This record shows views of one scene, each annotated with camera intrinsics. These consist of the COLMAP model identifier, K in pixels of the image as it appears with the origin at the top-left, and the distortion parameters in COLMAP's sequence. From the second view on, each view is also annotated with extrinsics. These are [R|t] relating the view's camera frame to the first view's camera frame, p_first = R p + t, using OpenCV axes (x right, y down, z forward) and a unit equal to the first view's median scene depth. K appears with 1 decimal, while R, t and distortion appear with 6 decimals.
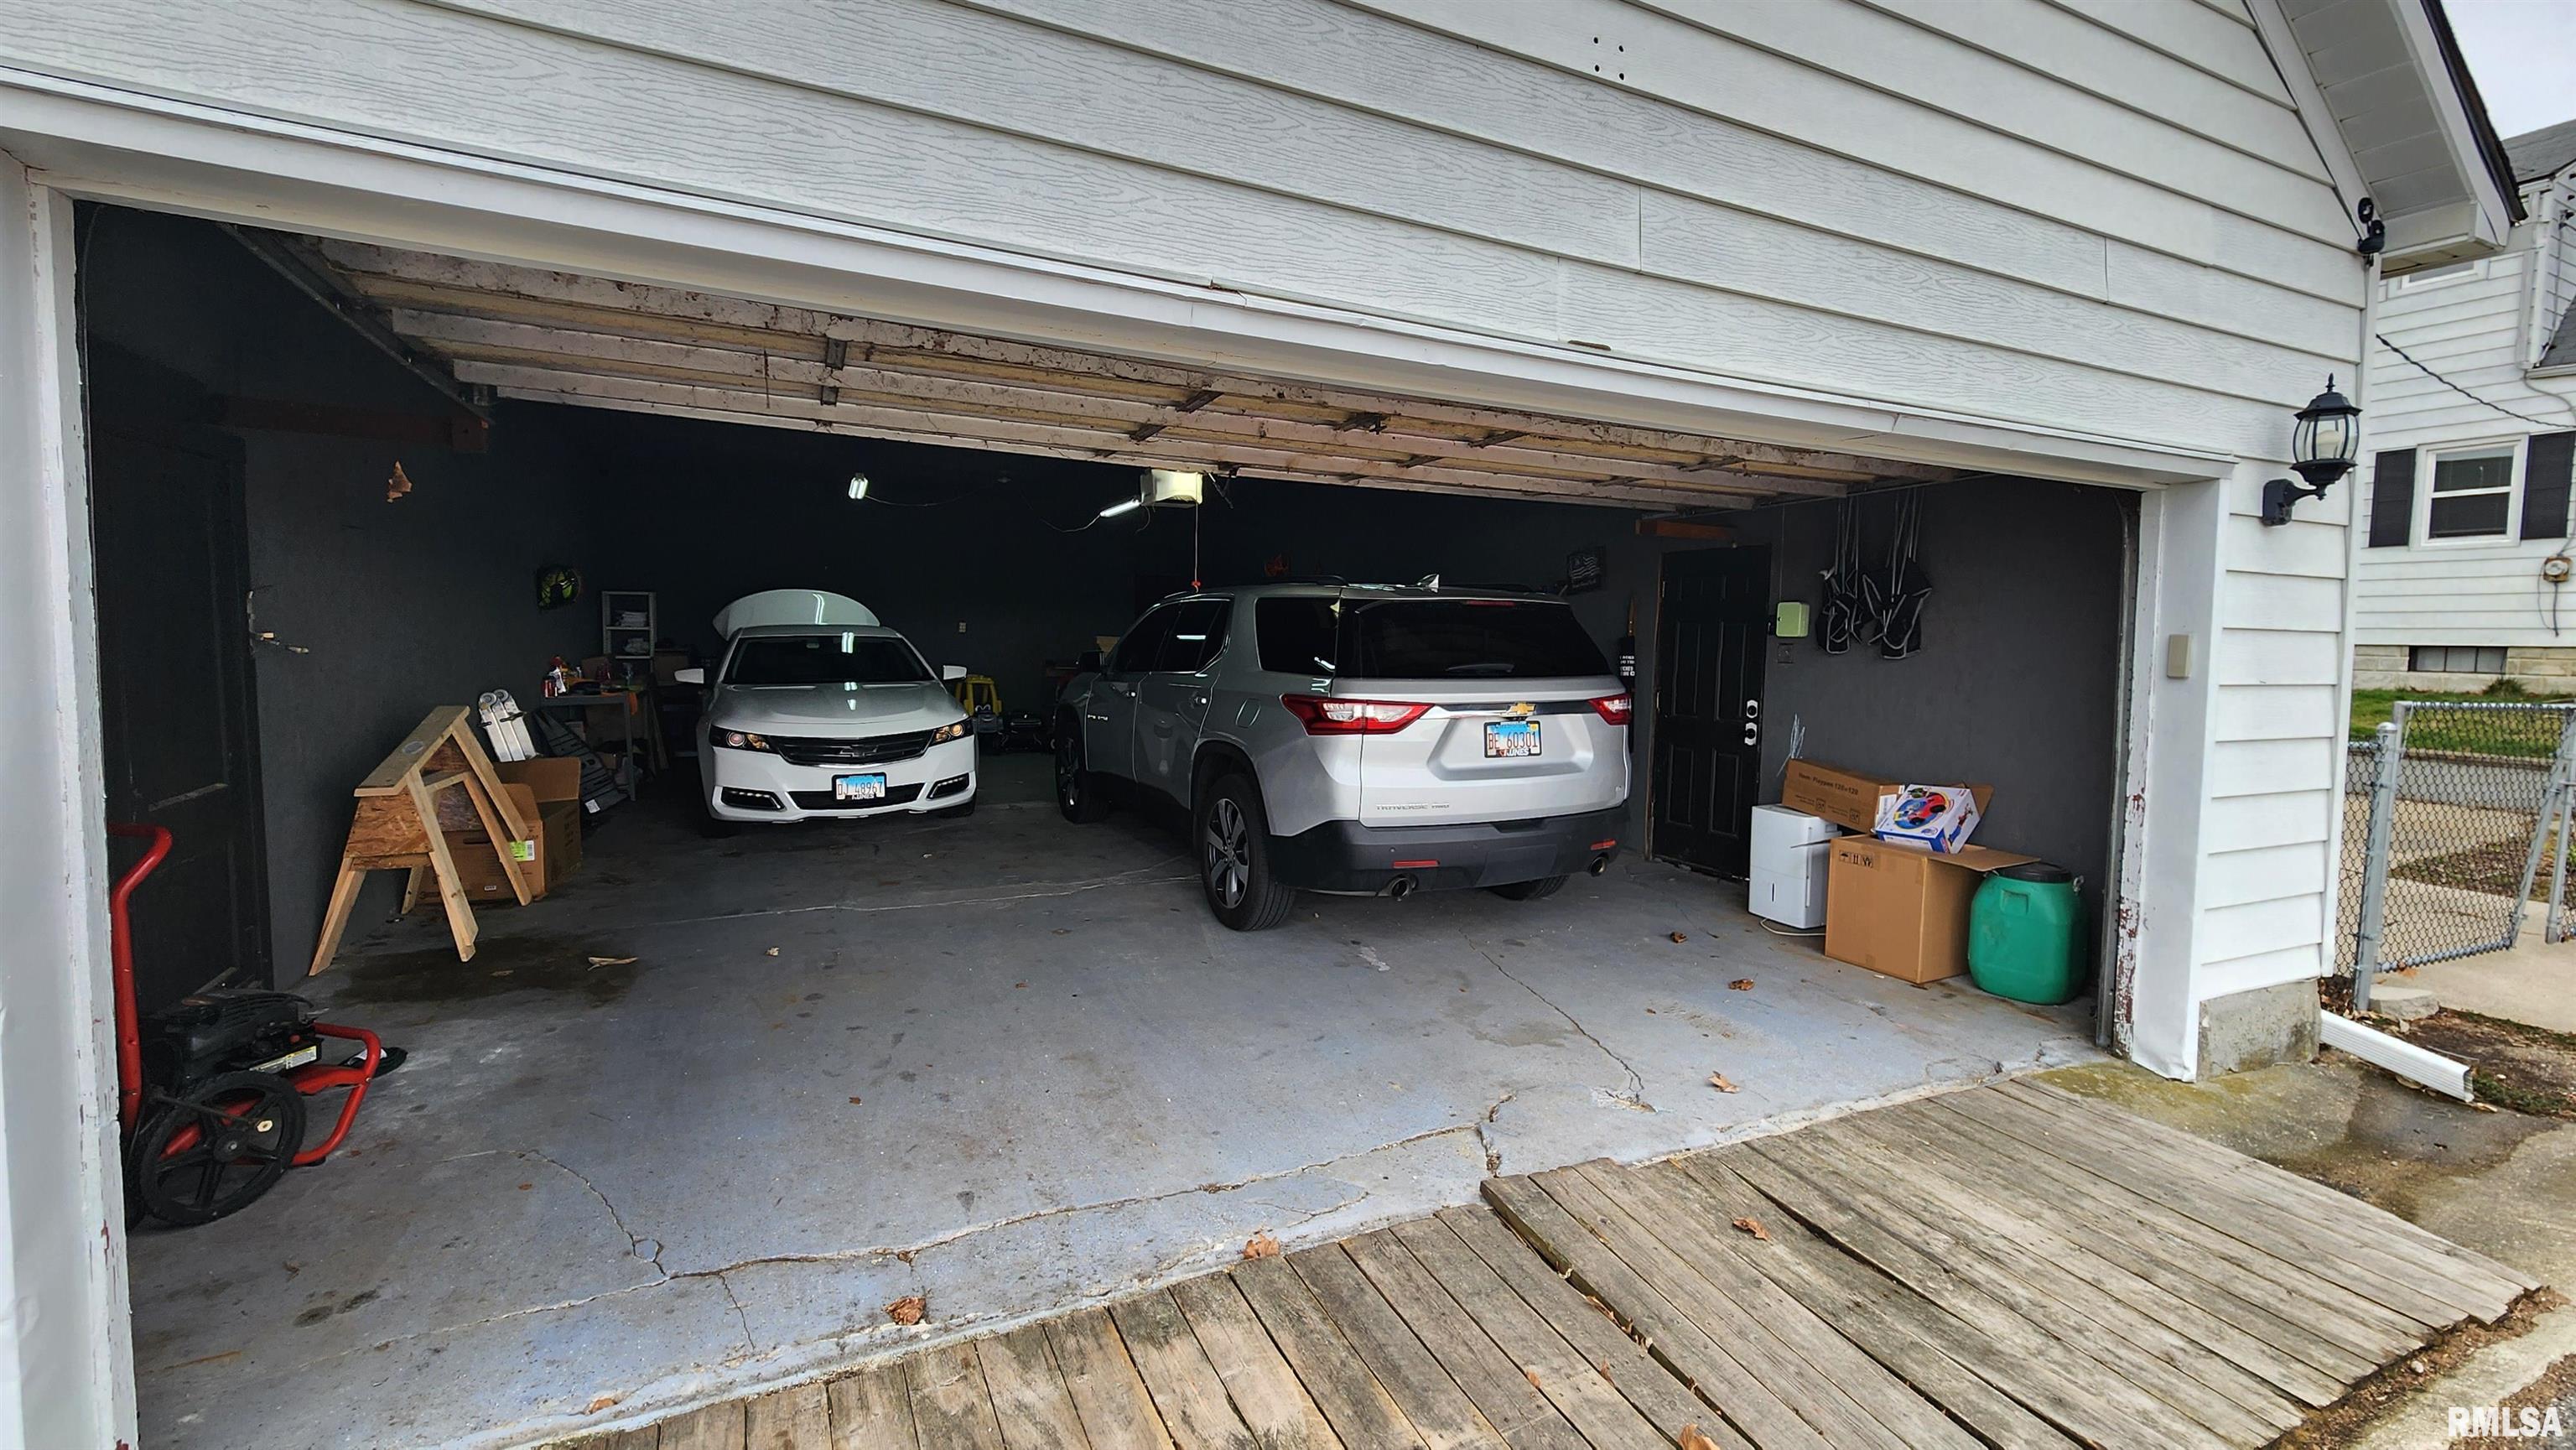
lens RADIAL K [[1060.7, 0, 1286.7], [0, 1060.7, 712.2], [0, 0, 1]] dist [0.000454, 0.000029]
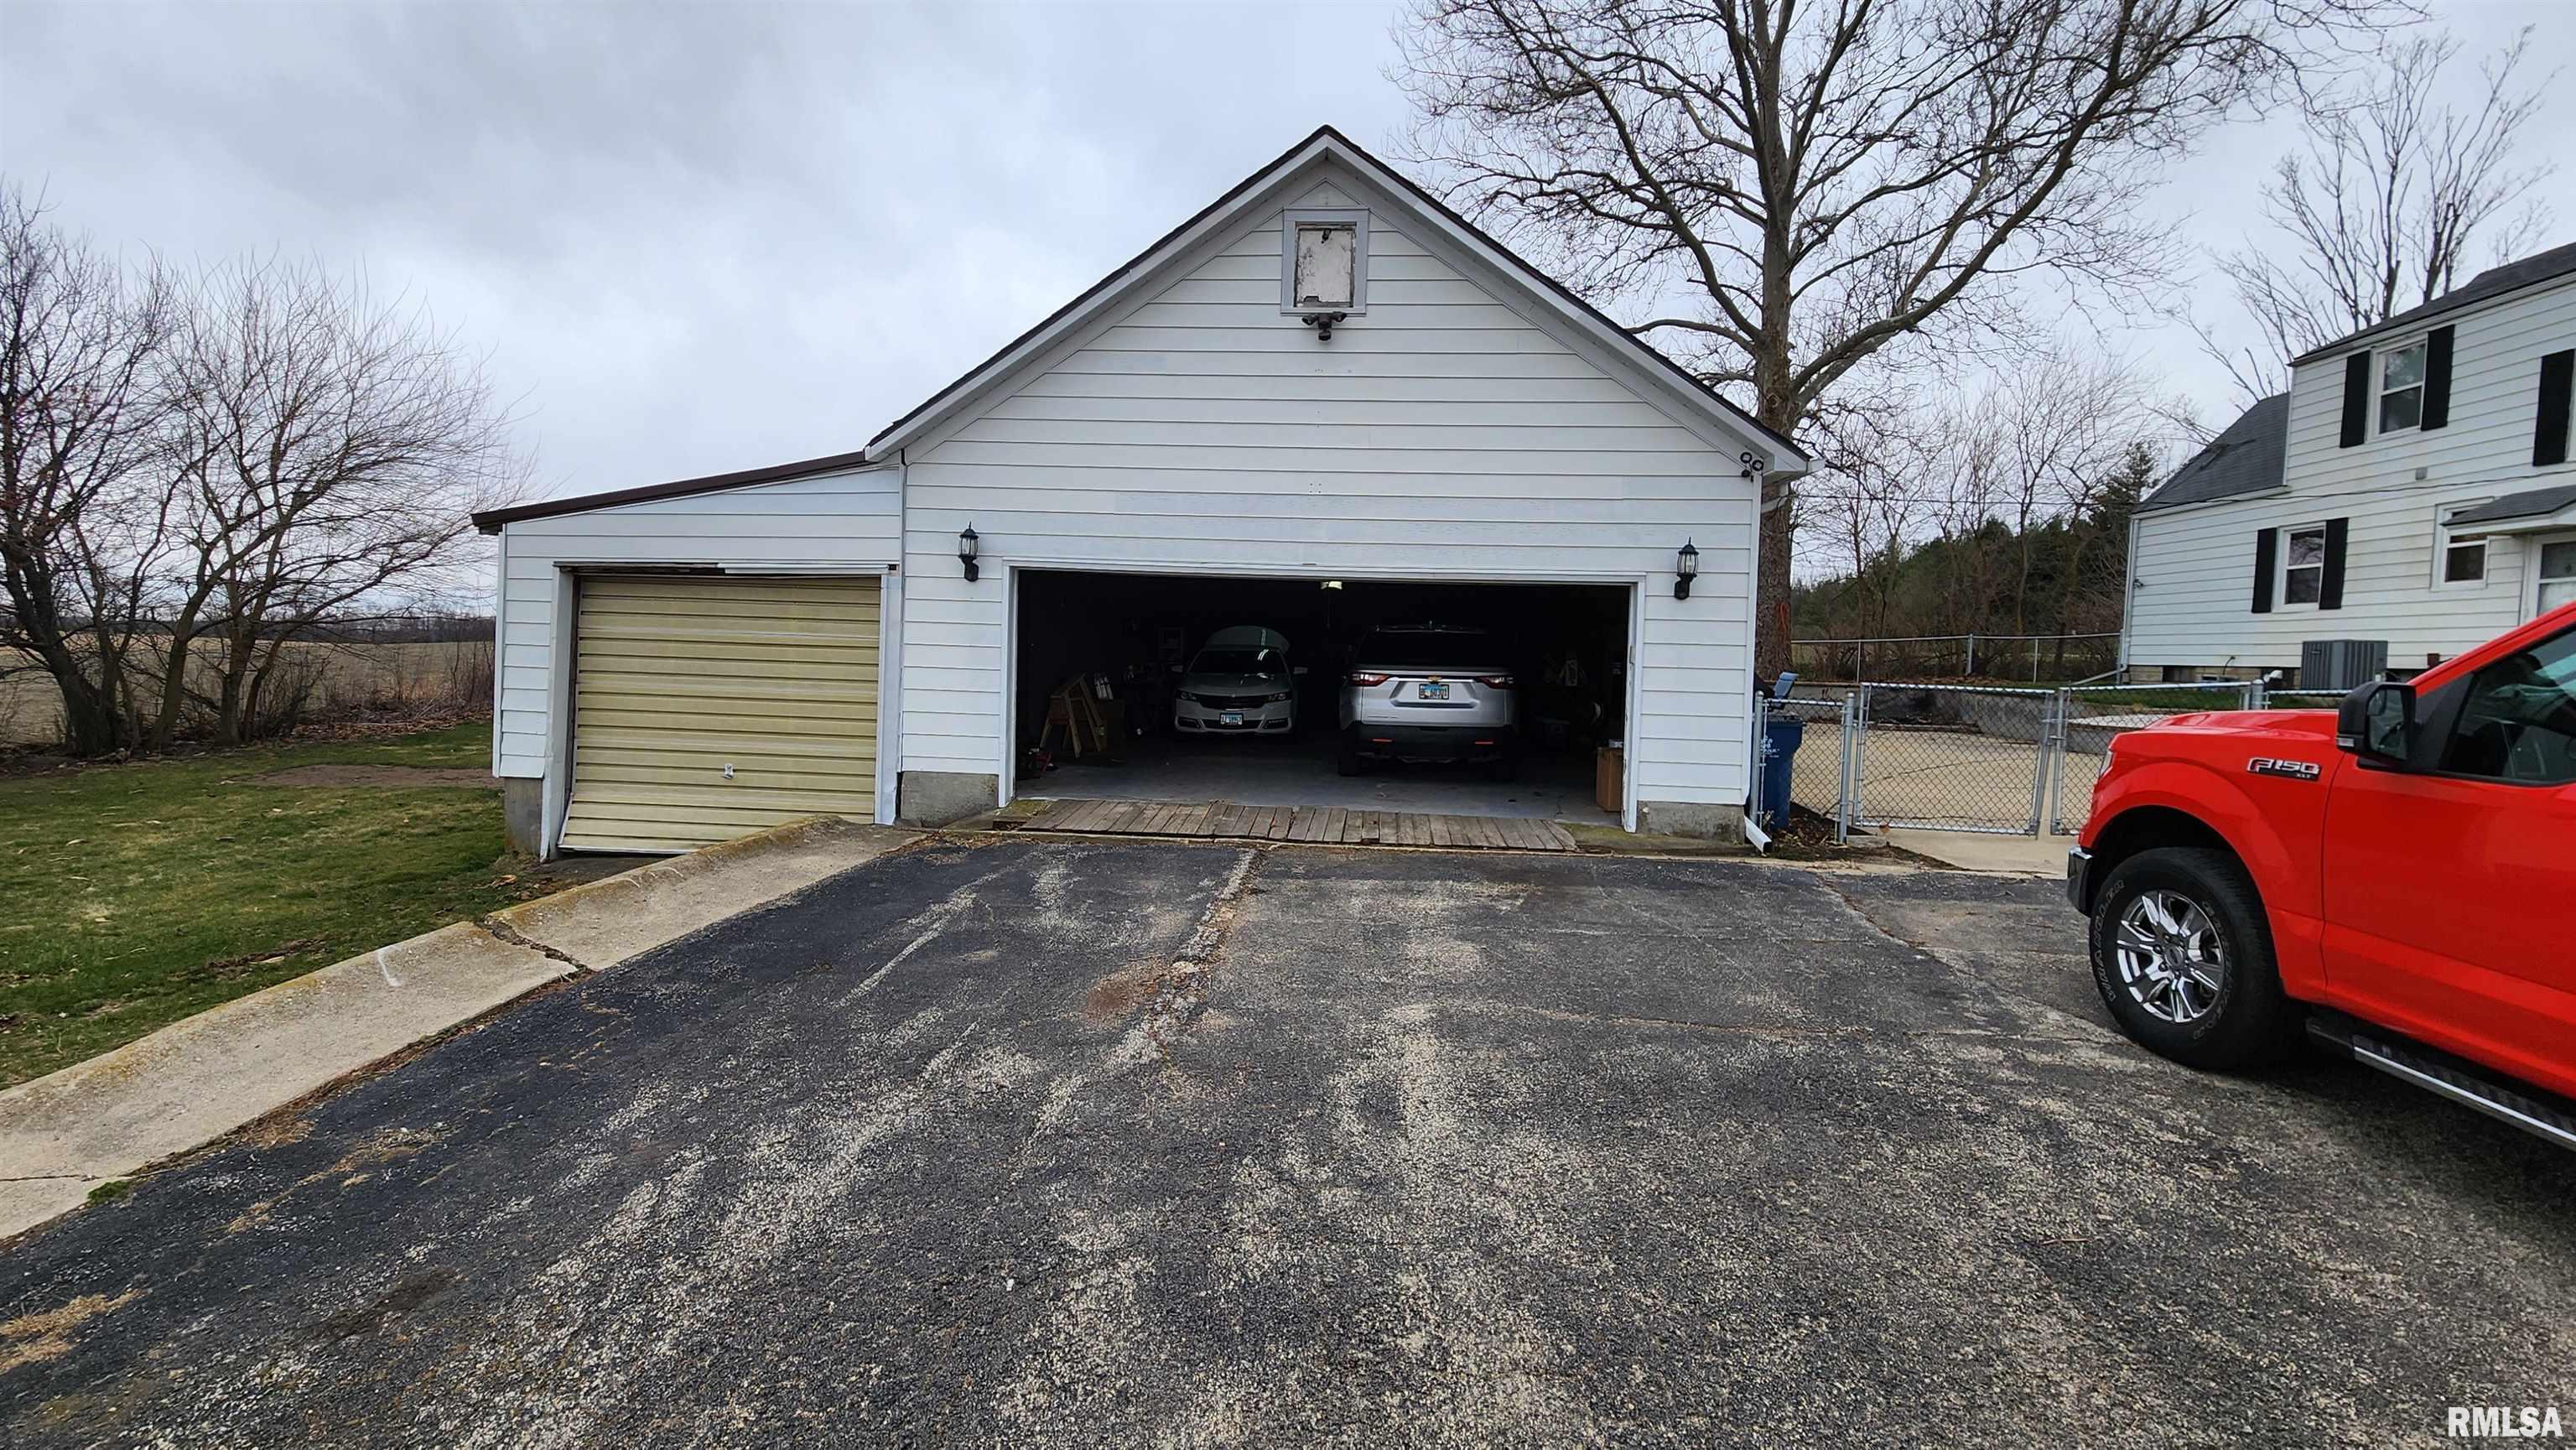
lens RADIAL K [[1060.7, 0, 1290.9], [0, 1060.7, 715.9], [0, 0, 1]] dist [0.000454, 0.000029]
pose [[0.875929, 0.035694, -0.481117, 0.988338], [-0.048054, 0.998755, -0.013390, 0.116844], [0.480040, 0.034848, 0.876554, -1.106734]]
